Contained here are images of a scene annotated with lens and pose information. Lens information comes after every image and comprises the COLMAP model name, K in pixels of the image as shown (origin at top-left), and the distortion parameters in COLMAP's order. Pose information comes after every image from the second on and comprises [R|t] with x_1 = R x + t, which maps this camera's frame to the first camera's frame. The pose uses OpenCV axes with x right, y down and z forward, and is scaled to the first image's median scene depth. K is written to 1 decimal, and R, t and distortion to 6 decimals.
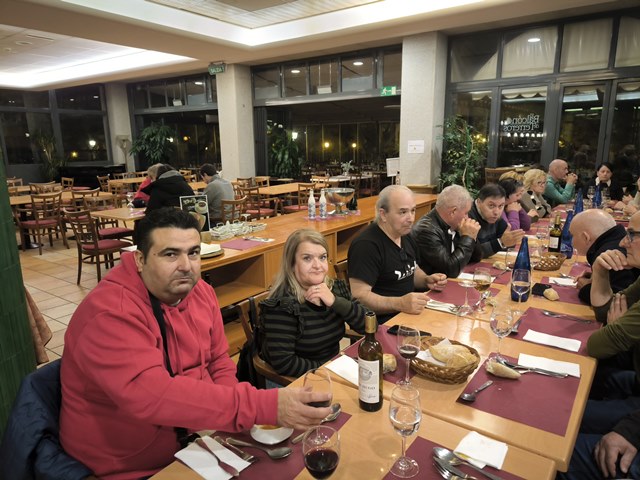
lens RADIAL K [[446.2, 0, 320.0], [0, 446.2, 240.0], [0, 0, 1]] dist [0.047091, -0.039854]
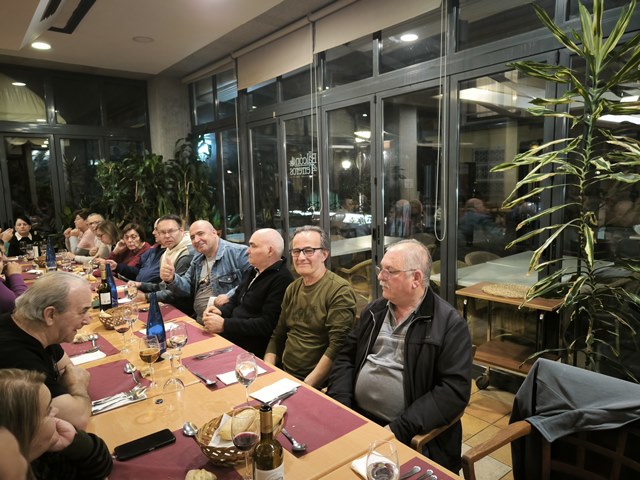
lens RADIAL K [[446.2, 0, 320.0], [0, 446.2, 240.0], [0, 0, 1]] dist [0.047091, -0.039854]
pose [[0.263577, -0.123894, 0.956649, -0.368215], [0.227829, 0.971657, 0.063066, -0.099261], [-0.937348, 0.201330, 0.284333, 0.379945]]
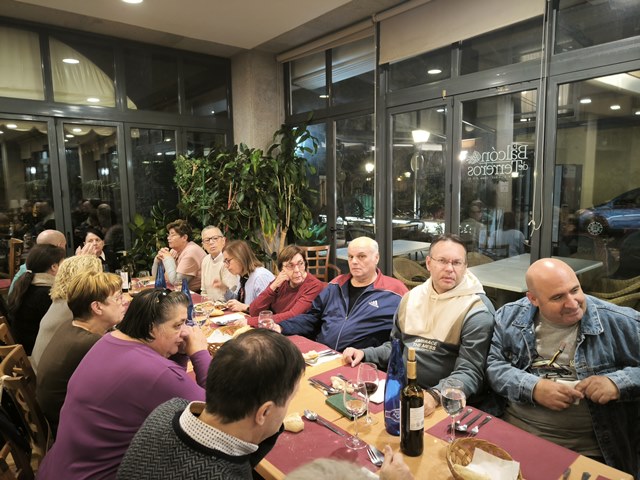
lens RADIAL K [[446.2, 0, 320.0], [0, 446.2, 240.0], [0, 0, 1]] dist [0.047091, -0.039854]
pose [[0.241859, -0.116925, 0.963241, 0.066877], [0.223207, 0.972795, 0.062040, -0.329279], [-0.944290, 0.199997, 0.261378, 1.330704]]
